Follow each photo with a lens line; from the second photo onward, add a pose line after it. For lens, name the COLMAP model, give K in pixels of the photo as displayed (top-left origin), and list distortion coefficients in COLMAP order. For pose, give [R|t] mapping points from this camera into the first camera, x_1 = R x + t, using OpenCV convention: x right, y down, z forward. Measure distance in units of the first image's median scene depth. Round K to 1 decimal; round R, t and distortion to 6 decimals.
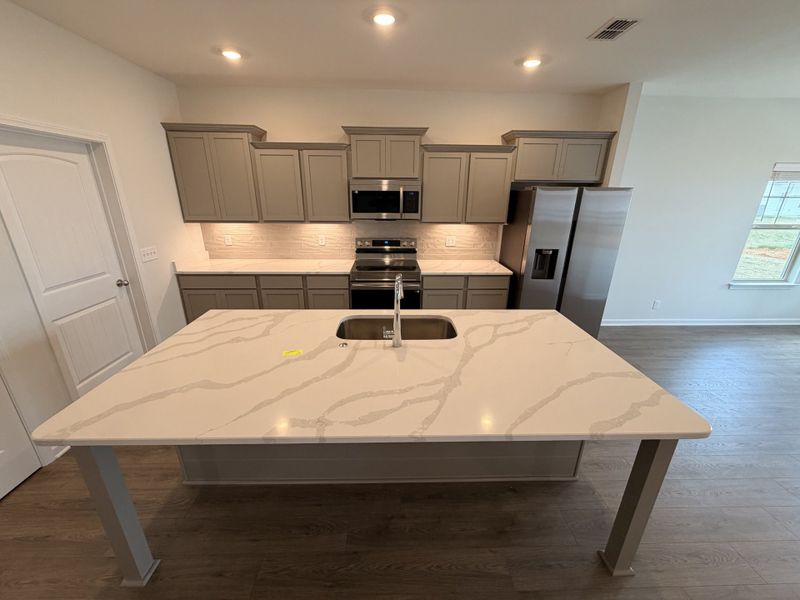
lens RADIAL K [[319.2, 0, 399.0], [0, 319.2, 301.7], [0, 0, 1]] dist [0.000167, 0.000210]
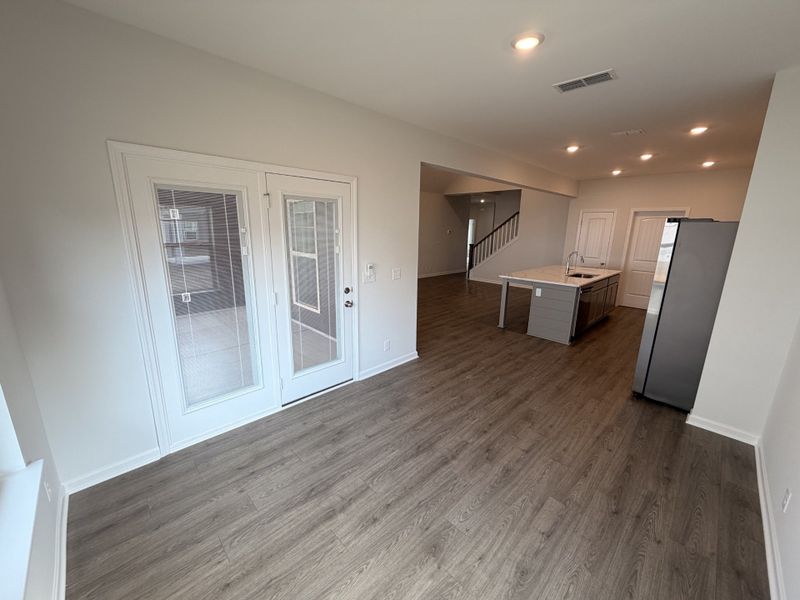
lens RADIAL K [[319.2, 0, 399.0], [0, 319.2, 301.7], [0, 0, 1]] dist [0.000167, 0.000210]
pose [[-0.735681, 0.132096, -0.664323, 1.760249], [-0.245290, 0.862265, 0.443093, -0.320967], [0.631353, 0.488927, -0.601950, 1.050384]]
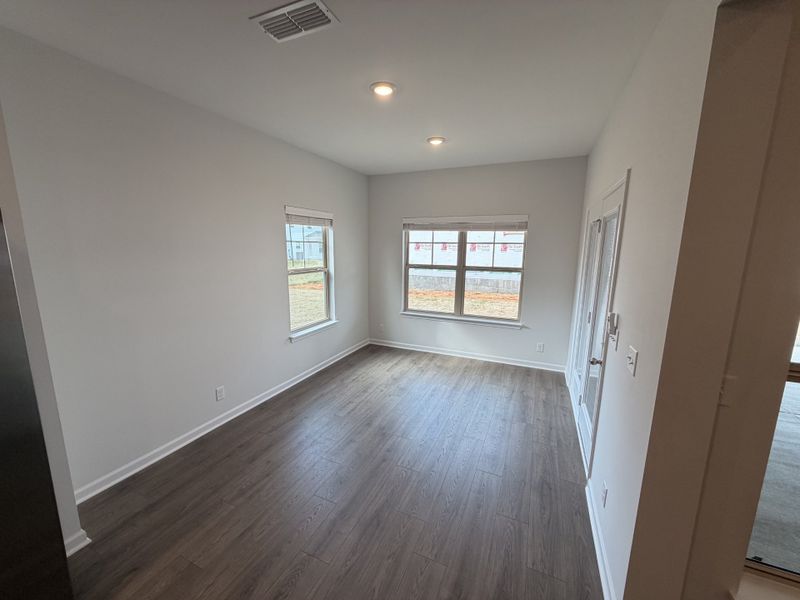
lens RADIAL K [[319.2, 0, 399.0], [0, 319.2, 301.7], [0, 0, 1]] dist [0.000167, 0.000210]
pose [[0.437662, -0.158726, 0.885018, 0.520790], [0.291483, 0.956185, 0.027345, -0.108923], [-0.850582, 0.246000, 0.464752, 0.404250]]
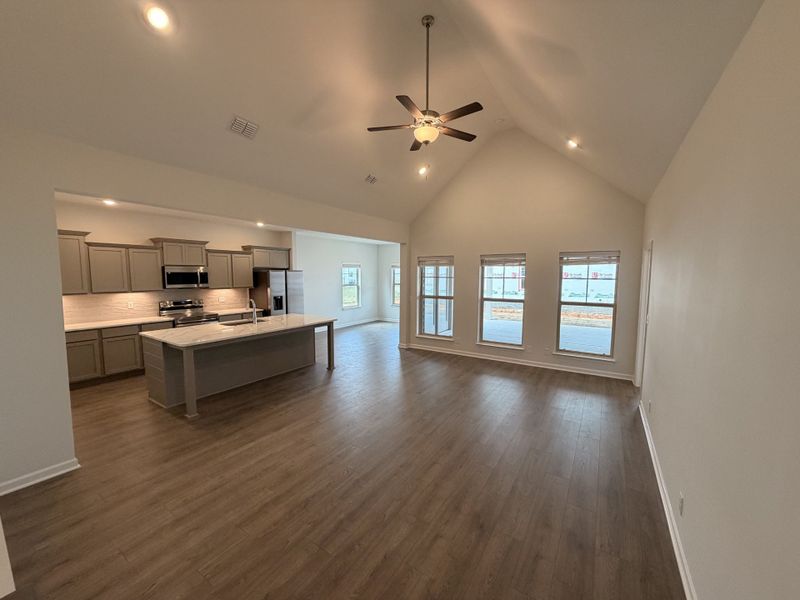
lens RADIAL K [[319.2, 0, 399.0], [0, 319.2, 301.7], [0, 0, 1]] dist [0.000167, 0.000210]
pose [[0.572983, -0.080894, 0.815565, -0.821600], [0.276032, 0.956026, -0.099103, 0.307031], [-0.771684, 0.281906, 0.570116, -0.863965]]
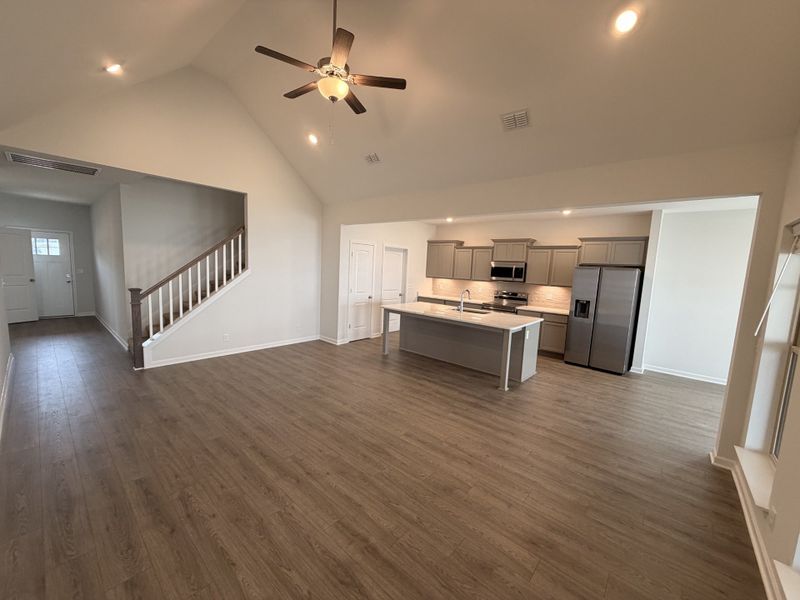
lens RADIAL K [[319.2, 0, 399.0], [0, 319.2, 301.7], [0, 0, 1]] dist [0.000167, 0.000210]
pose [[0.729715, 0.100531, -0.676320, 0.851156], [-0.261886, 0.954797, -0.140637, 0.331745], [0.631610, 0.279744, 0.723057, -0.849568]]
